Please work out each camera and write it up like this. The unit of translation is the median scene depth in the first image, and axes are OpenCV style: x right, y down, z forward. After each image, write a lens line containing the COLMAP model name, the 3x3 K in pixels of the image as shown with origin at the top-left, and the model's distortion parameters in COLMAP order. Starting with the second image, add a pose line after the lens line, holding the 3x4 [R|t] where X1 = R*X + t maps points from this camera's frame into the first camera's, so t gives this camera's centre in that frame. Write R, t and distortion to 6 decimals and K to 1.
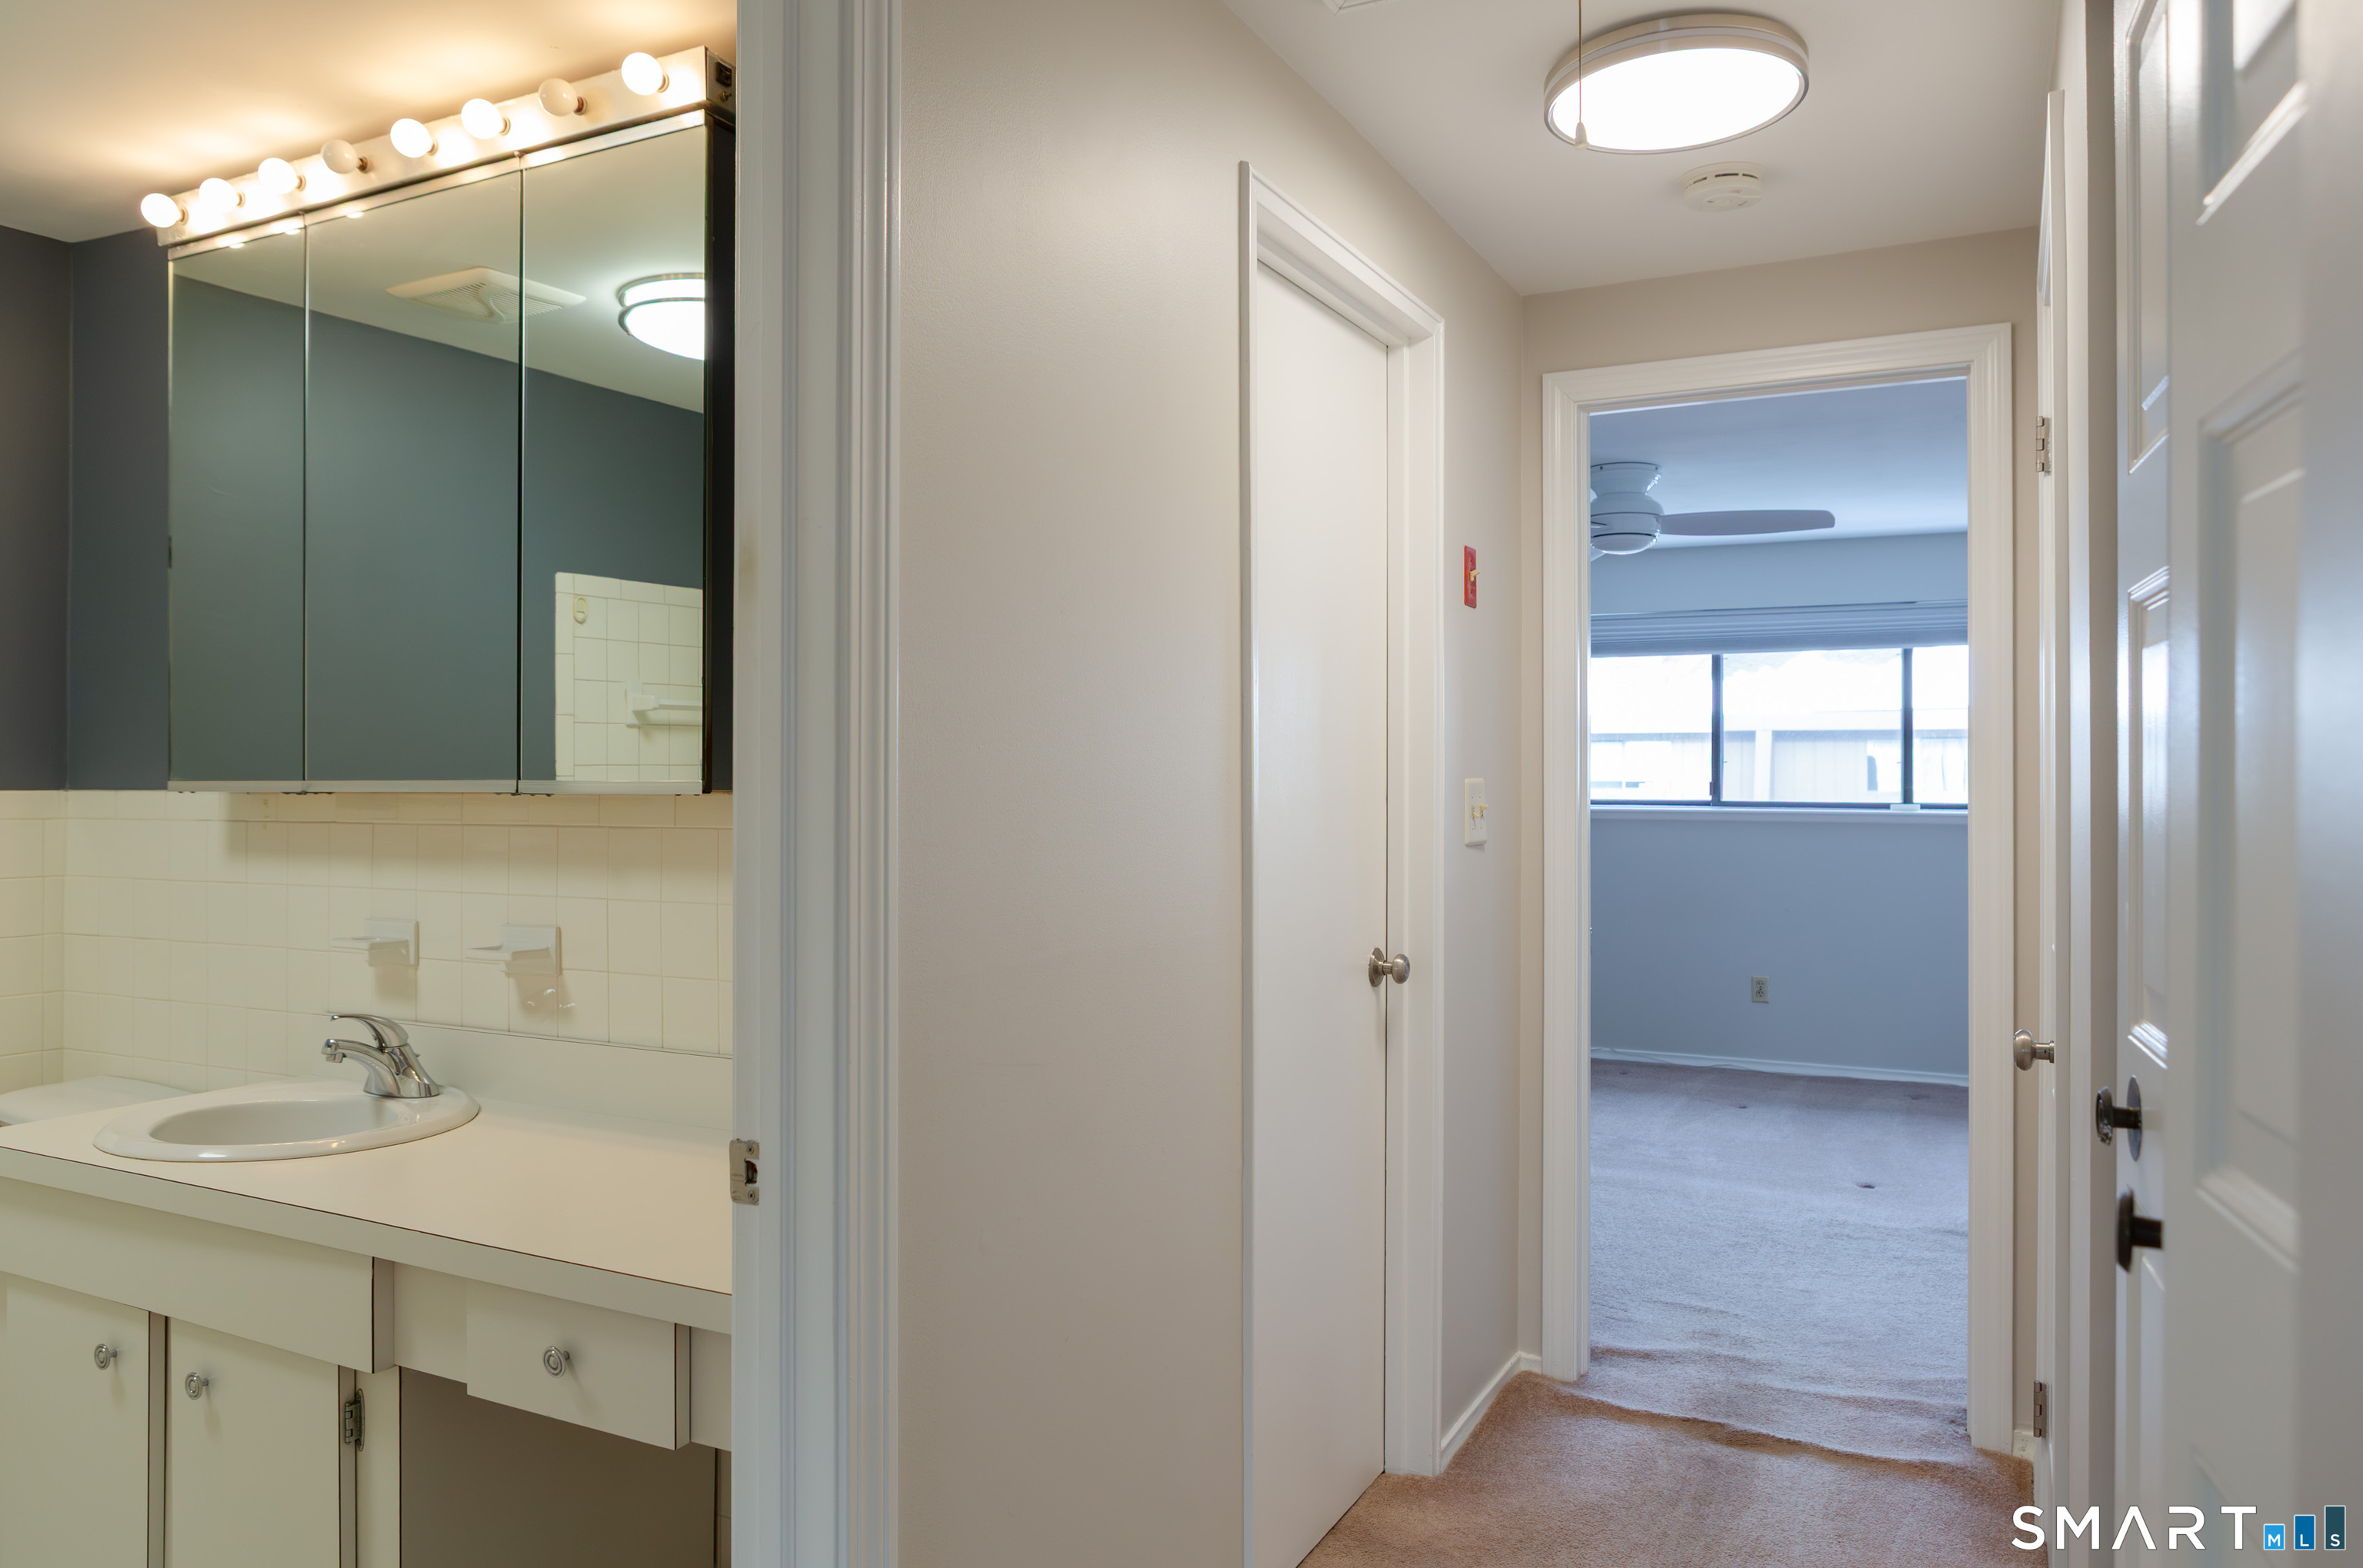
lens RADIAL K [[1583.8, 0, 1182.4], [0, 1583.8, 773.9], [0, 0, 1]] dist [-0.025464, 0.010427]
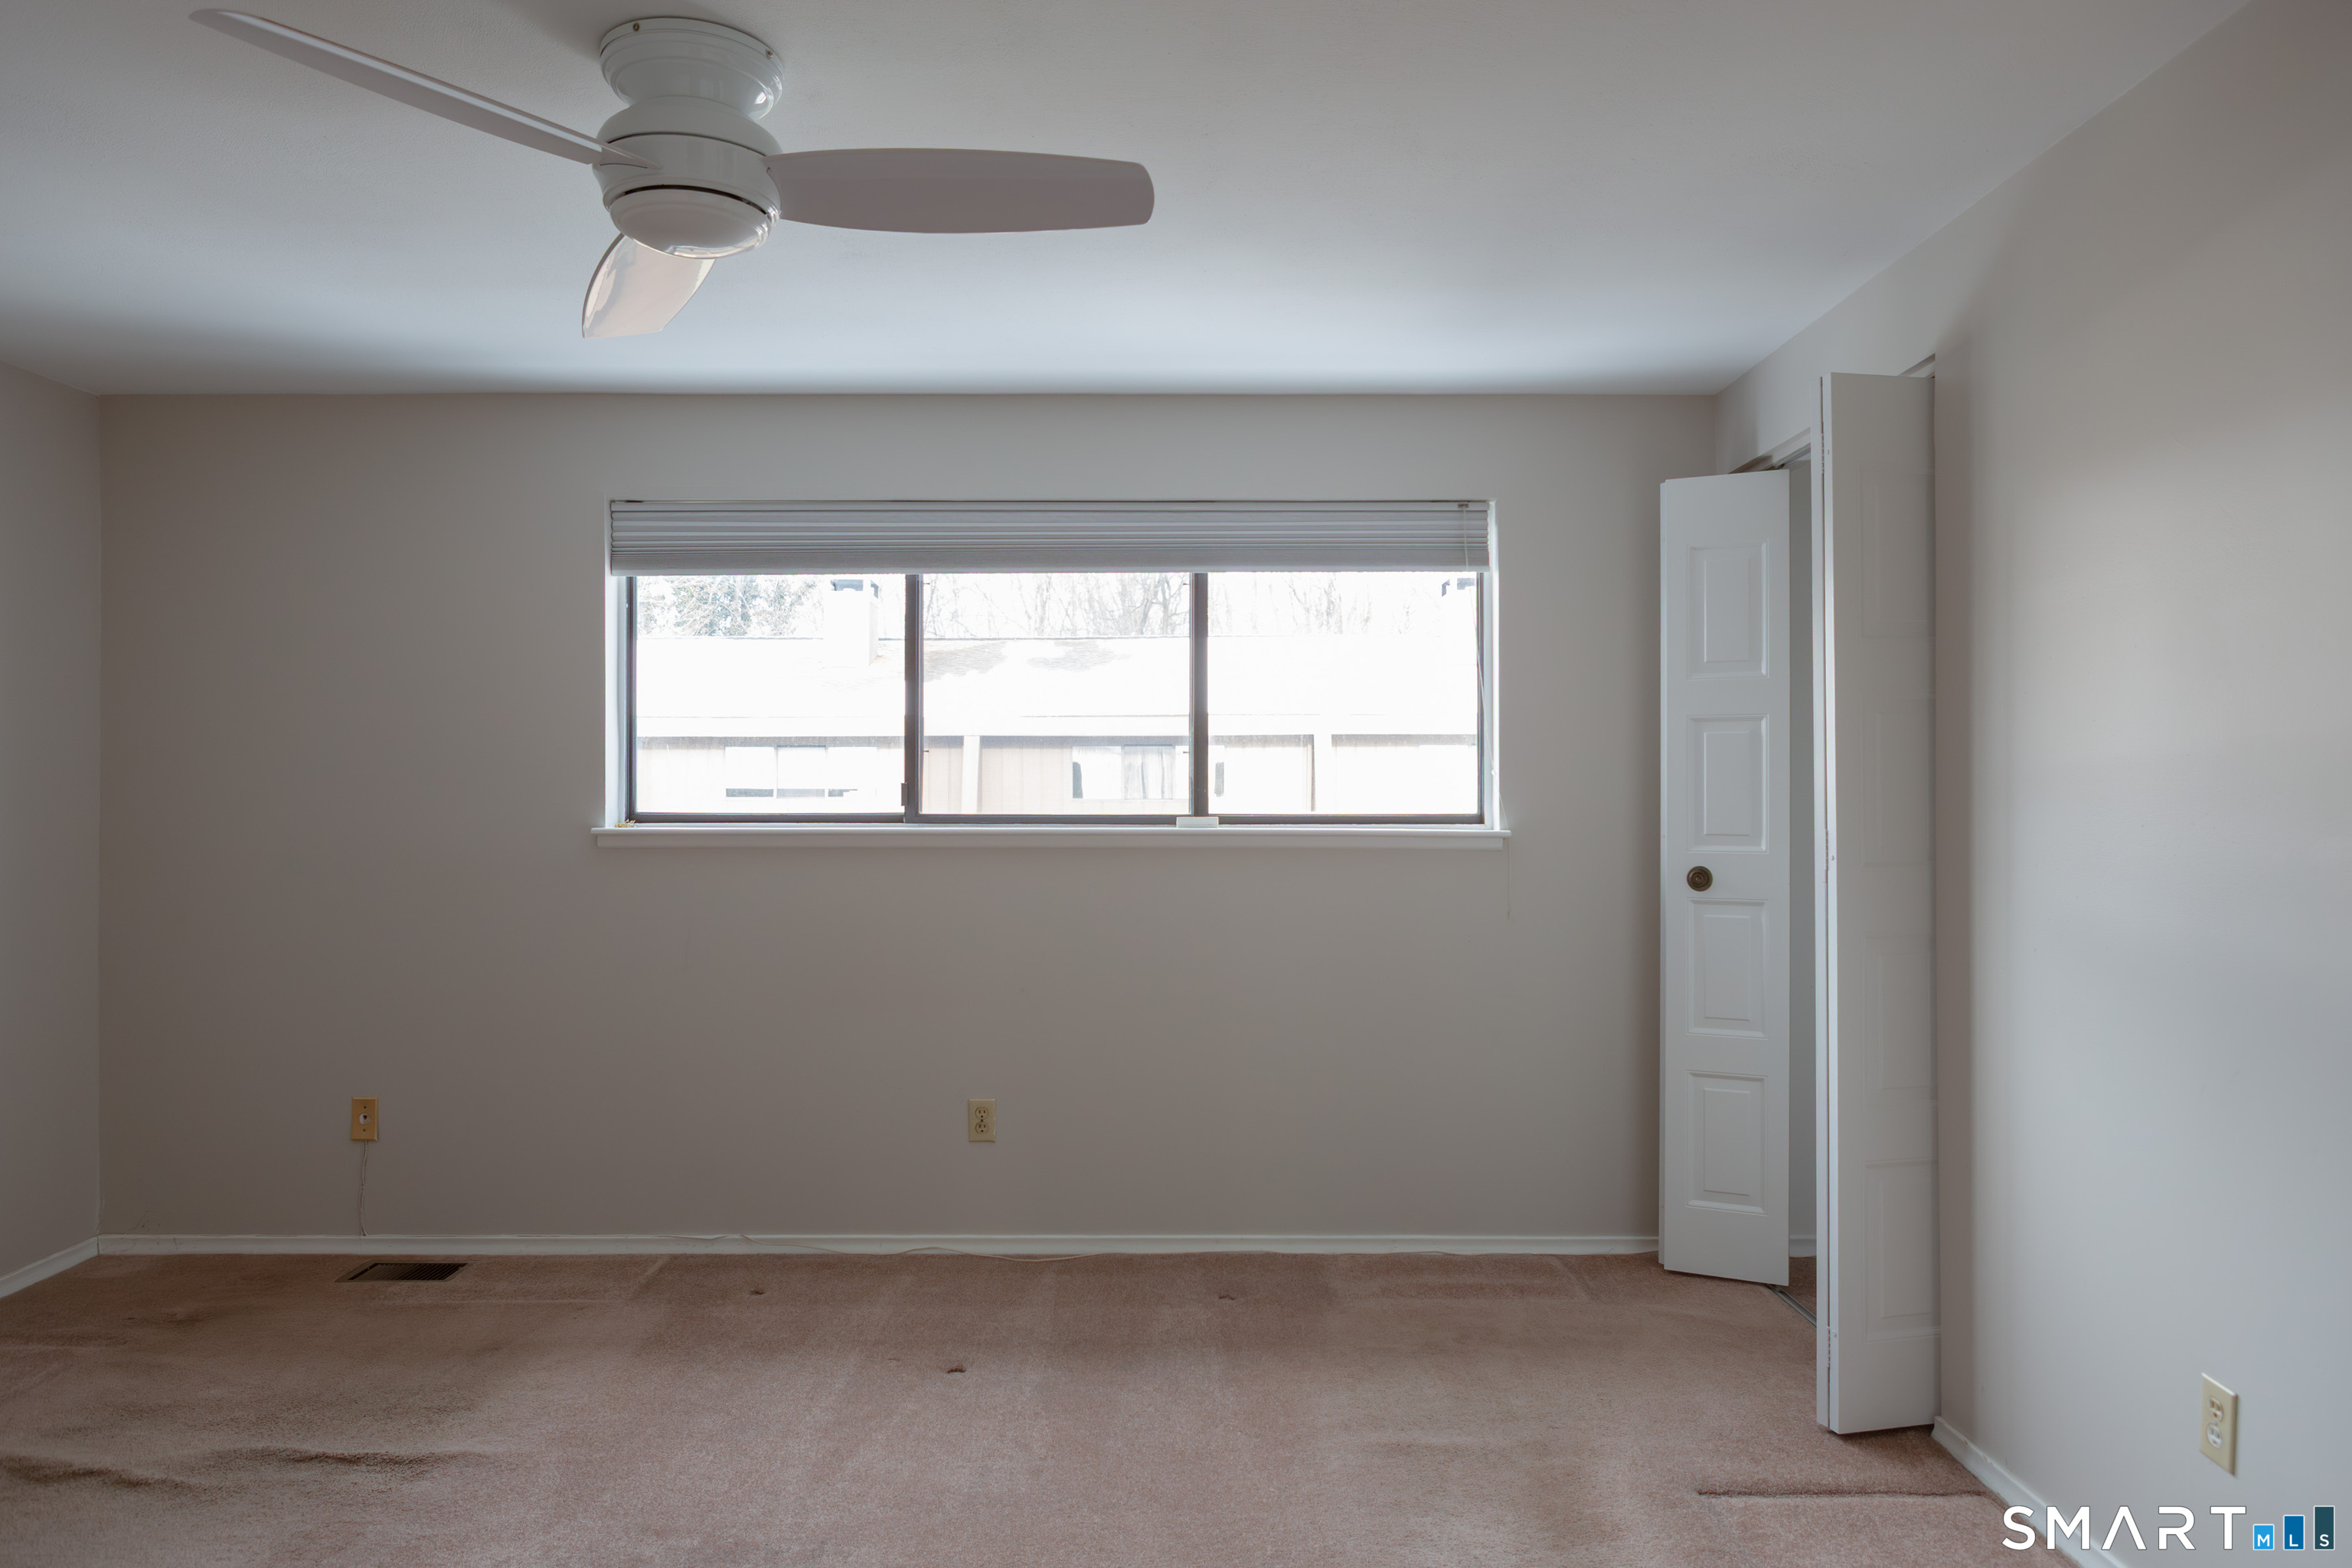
lens RADIAL K [[1628.9, 0, 1168.7], [0, 1628.9, 780.6], [0, 0, 1]] dist [-0.030367, 0.019333]
pose [[0.889594, -0.000871, 0.456751, 0.147606], [0.001547, 0.999998, -0.001106, 0.005295], [-0.456749, 0.001690, 0.889594, 0.419798]]
